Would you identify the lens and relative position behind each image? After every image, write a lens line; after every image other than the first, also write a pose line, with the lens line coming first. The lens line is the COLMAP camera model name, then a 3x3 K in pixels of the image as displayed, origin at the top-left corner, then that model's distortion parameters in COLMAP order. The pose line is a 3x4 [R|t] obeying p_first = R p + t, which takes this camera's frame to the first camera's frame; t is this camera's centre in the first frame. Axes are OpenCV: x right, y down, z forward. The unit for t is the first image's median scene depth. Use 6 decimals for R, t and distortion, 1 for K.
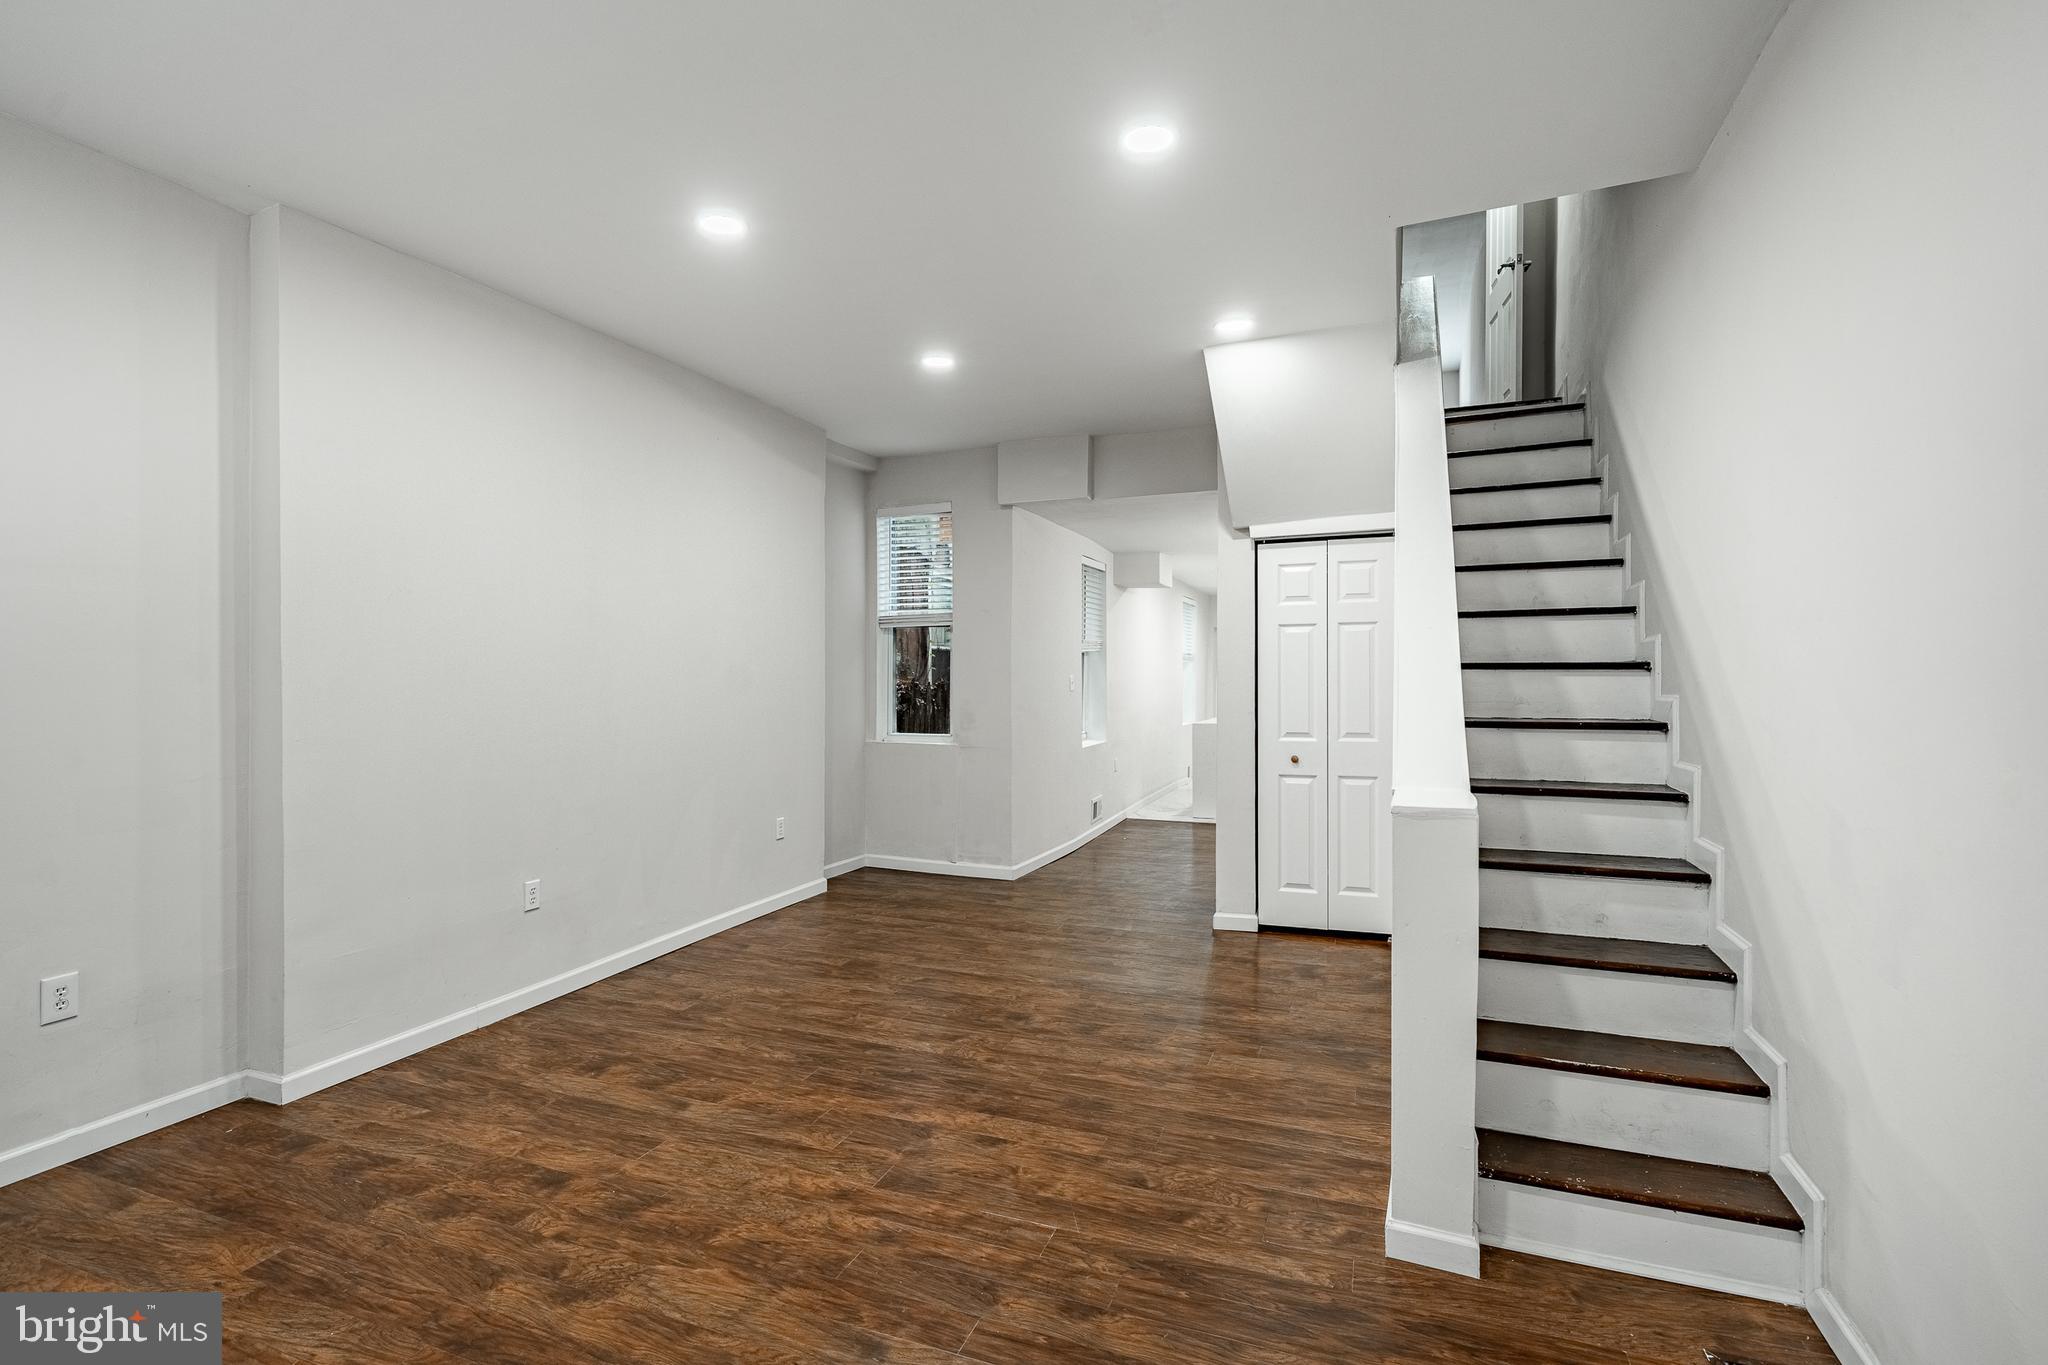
lens RADIAL K [[950.6, 0, 1017.0], [0, 950.6, 678.6], [0, 0, 1]] dist [-0.004666, -0.000843]
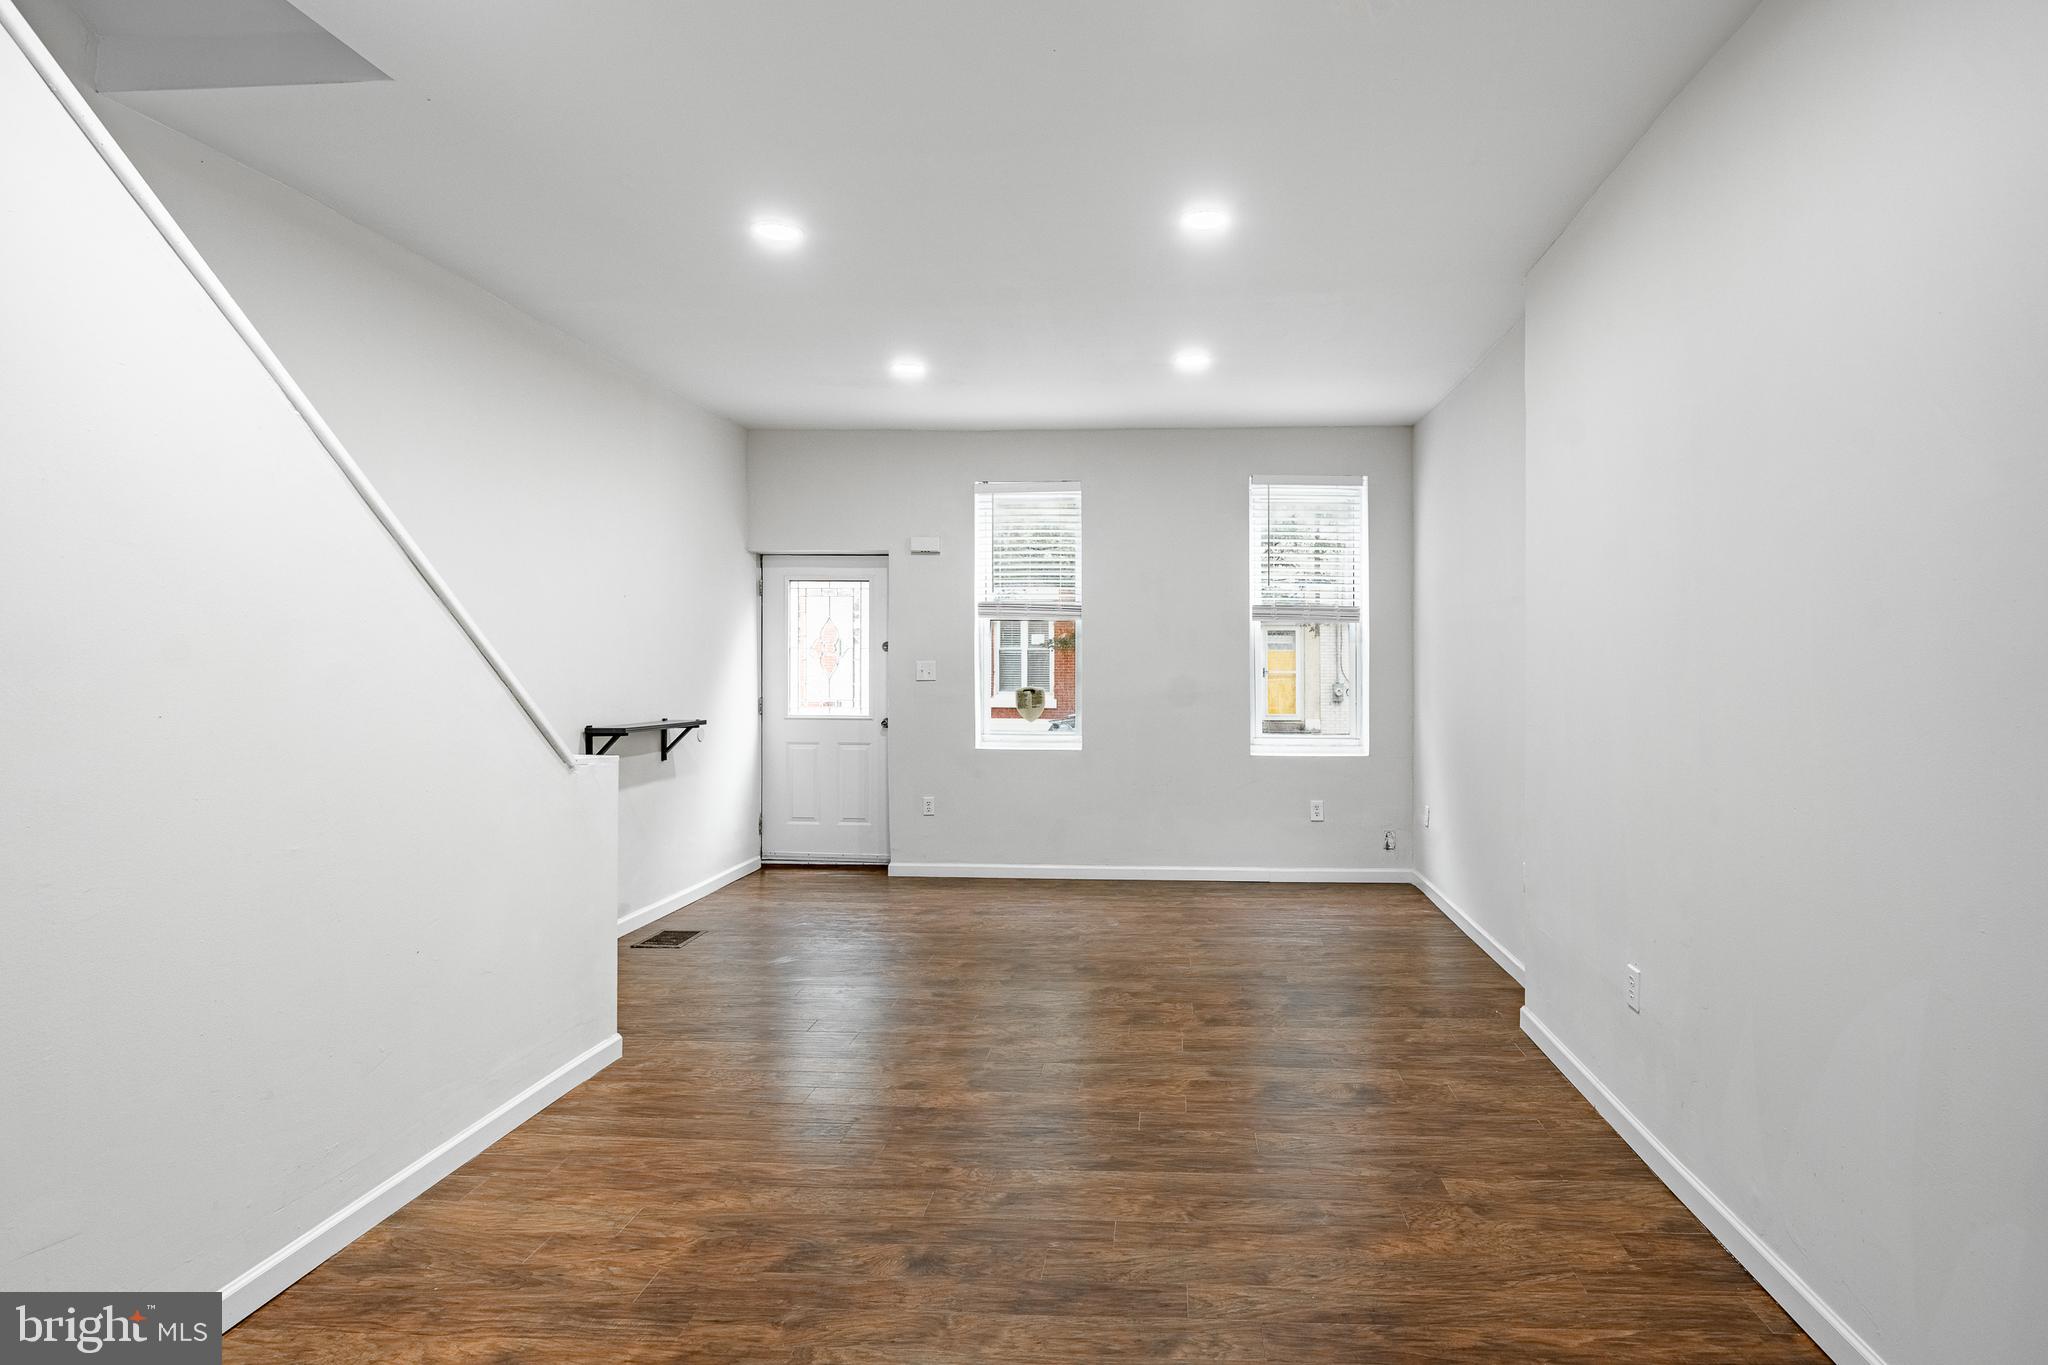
lens RADIAL K [[950.6, 0, 1016.6], [0, 950.6, 671.8], [0, 0, 1]] dist [-0.004666, -0.000843]
pose [[-0.973141, 0.002937, -0.230191, 0.105707], [-0.001509, 0.999816, 0.019133, -0.012223], [0.230205, 0.018966, -0.972957, 2.067696]]
